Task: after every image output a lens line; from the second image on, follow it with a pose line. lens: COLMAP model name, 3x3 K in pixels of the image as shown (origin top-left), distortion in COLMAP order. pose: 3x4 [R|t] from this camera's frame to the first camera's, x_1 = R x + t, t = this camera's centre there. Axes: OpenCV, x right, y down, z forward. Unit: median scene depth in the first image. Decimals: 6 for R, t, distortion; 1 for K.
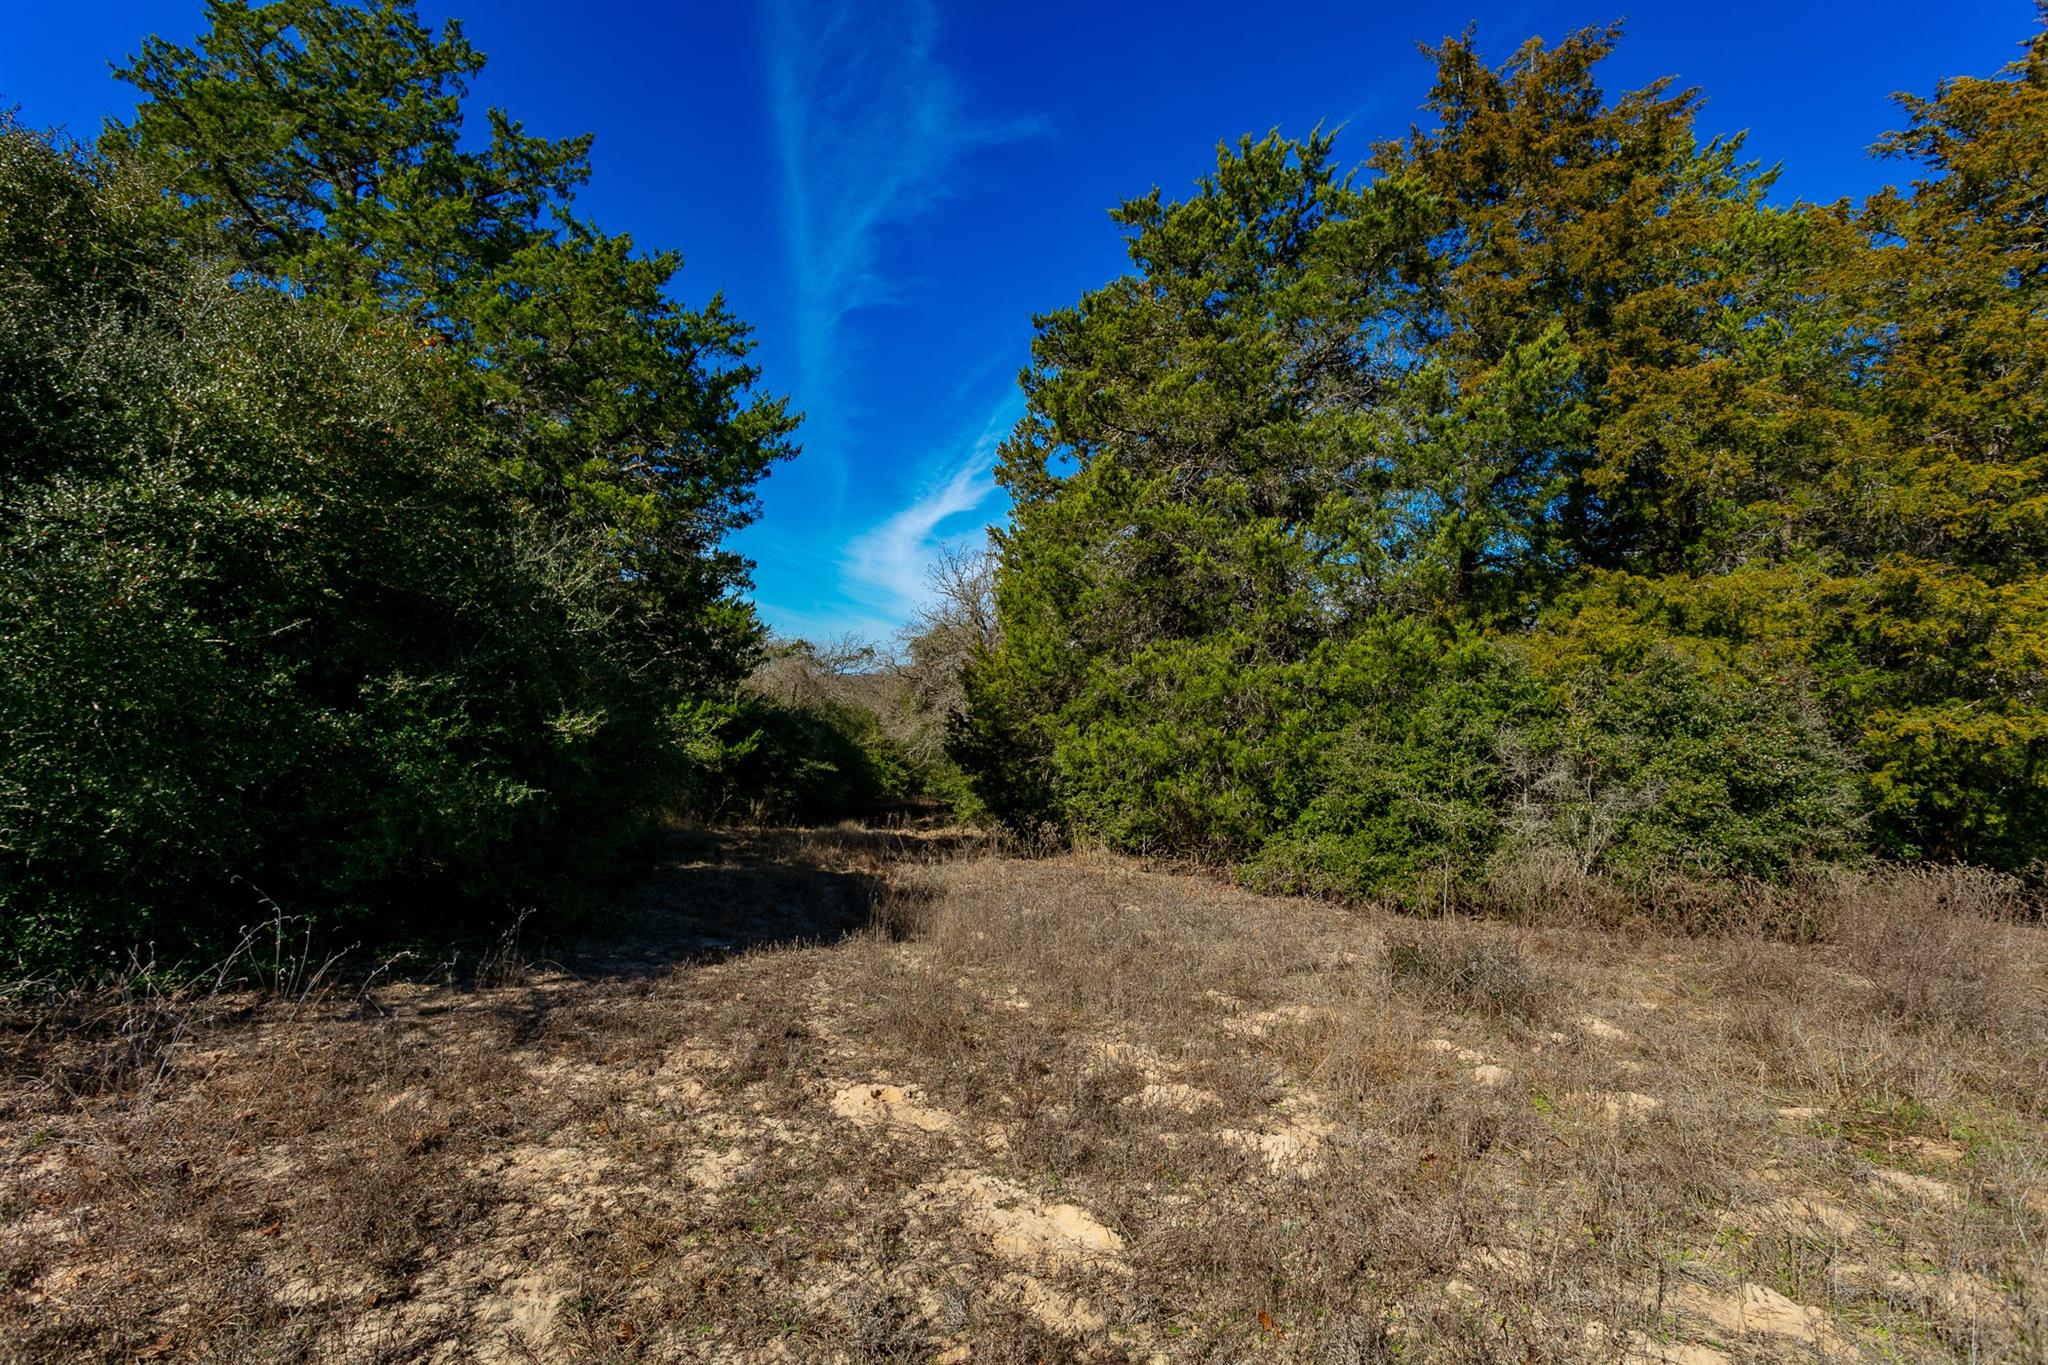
lens RADIAL K [[1010.5, 0, 1022.5], [0, 1010.5, 689.5], [0, 0, 1]] dist [-0.000114, 0.000000]
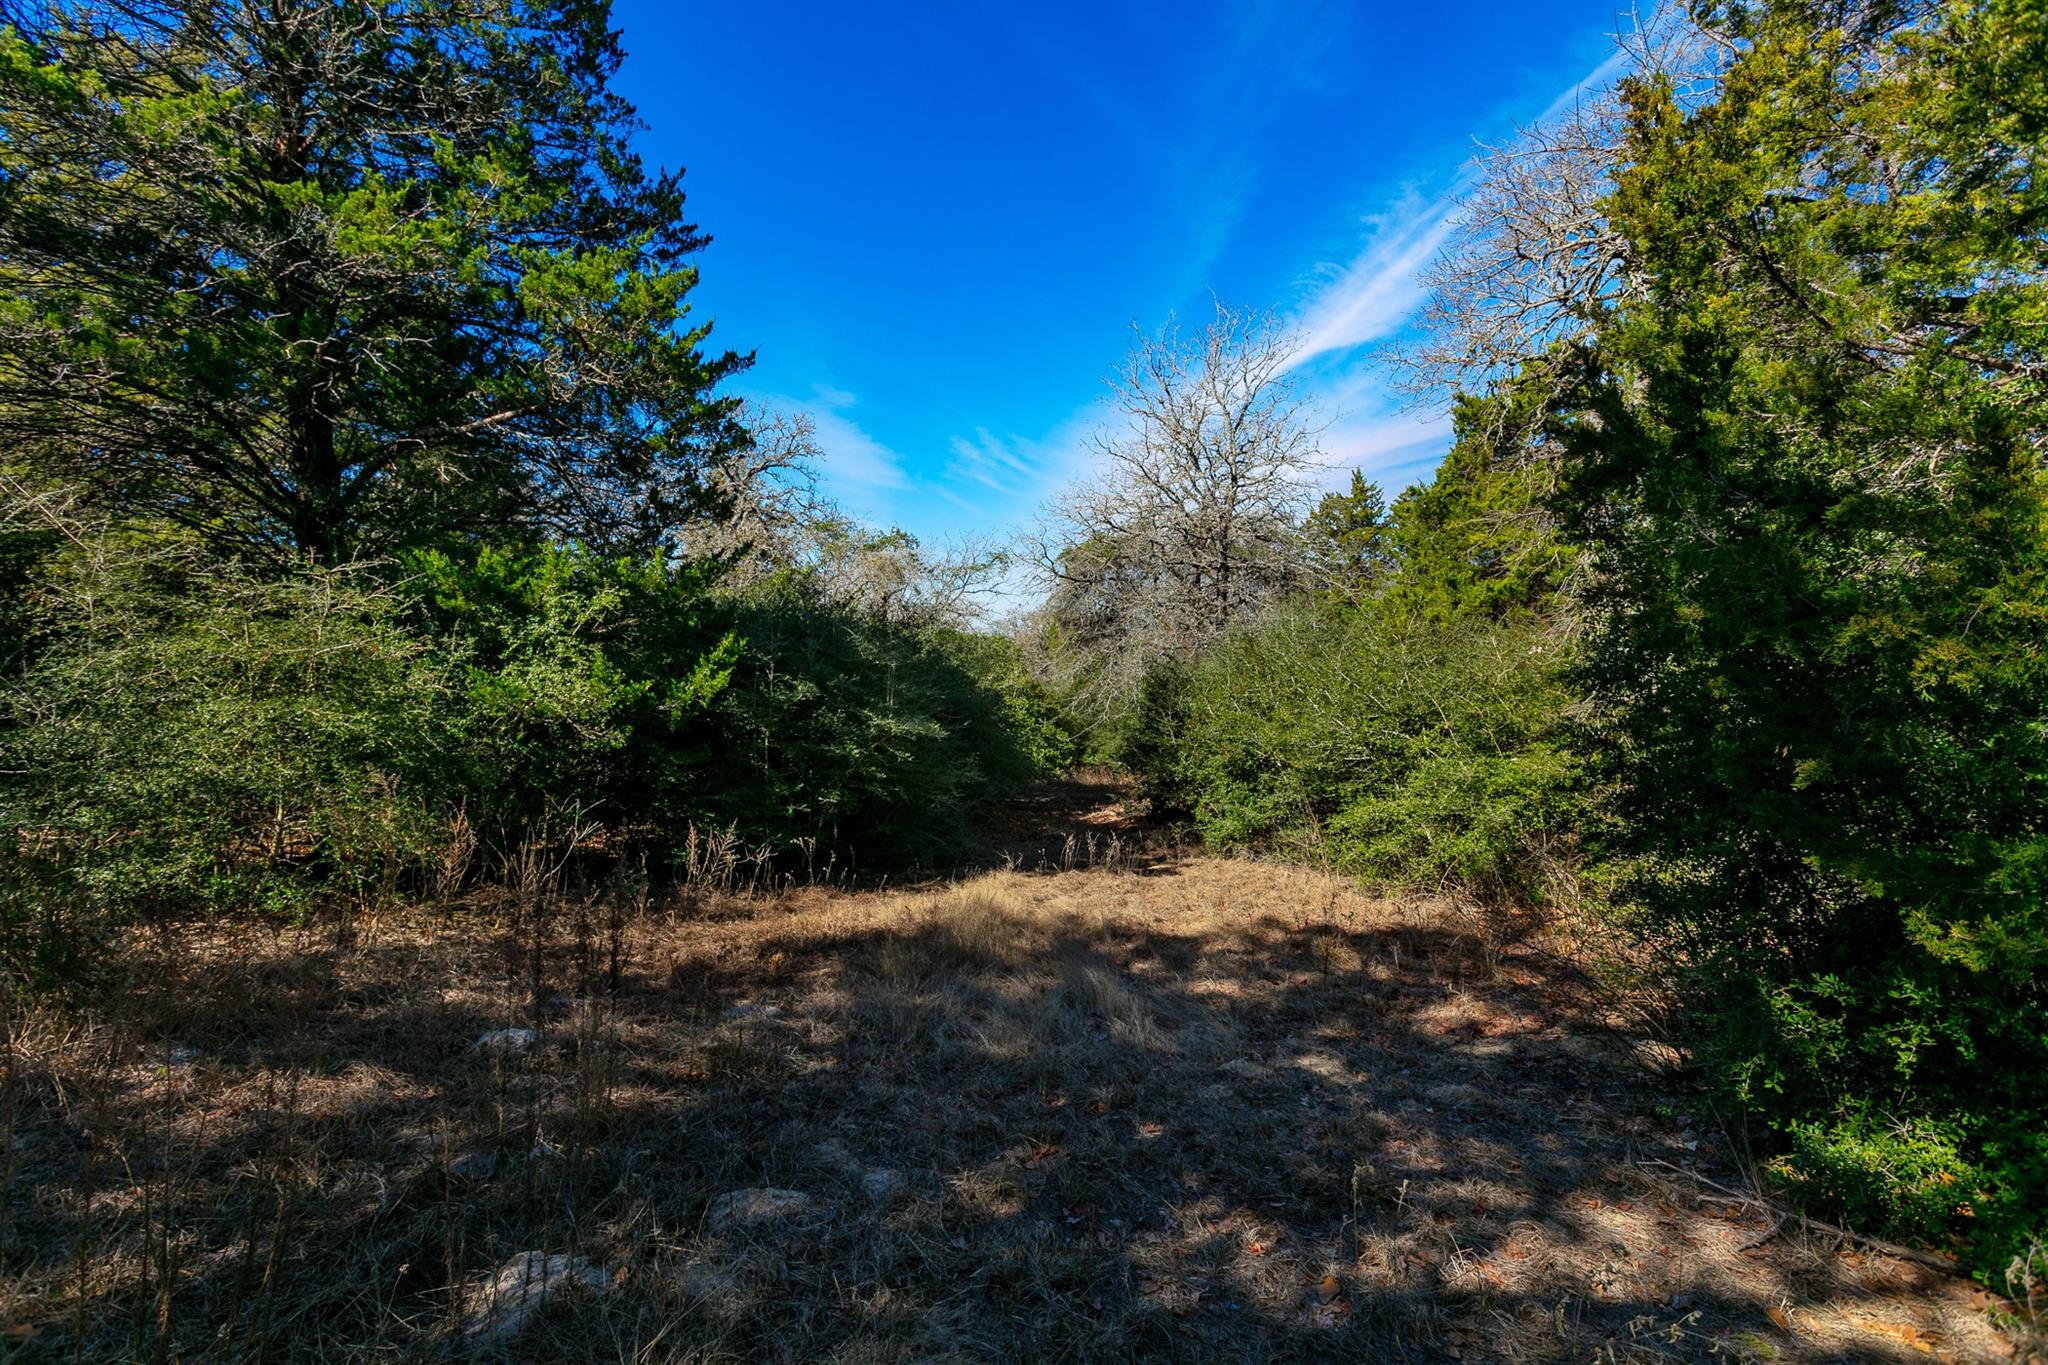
lens RADIAL K [[1010.5, 0, 1025.2], [0, 1010.5, 685.5], [0, 0, 1]] dist [-0.000114, 0.000000]
pose [[0.992224, -0.015831, -0.123458, -0.066820], [0.020218, 0.999205, 0.034366, 0.030883], [0.122815, -0.036595, 0.991755, 0.402715]]
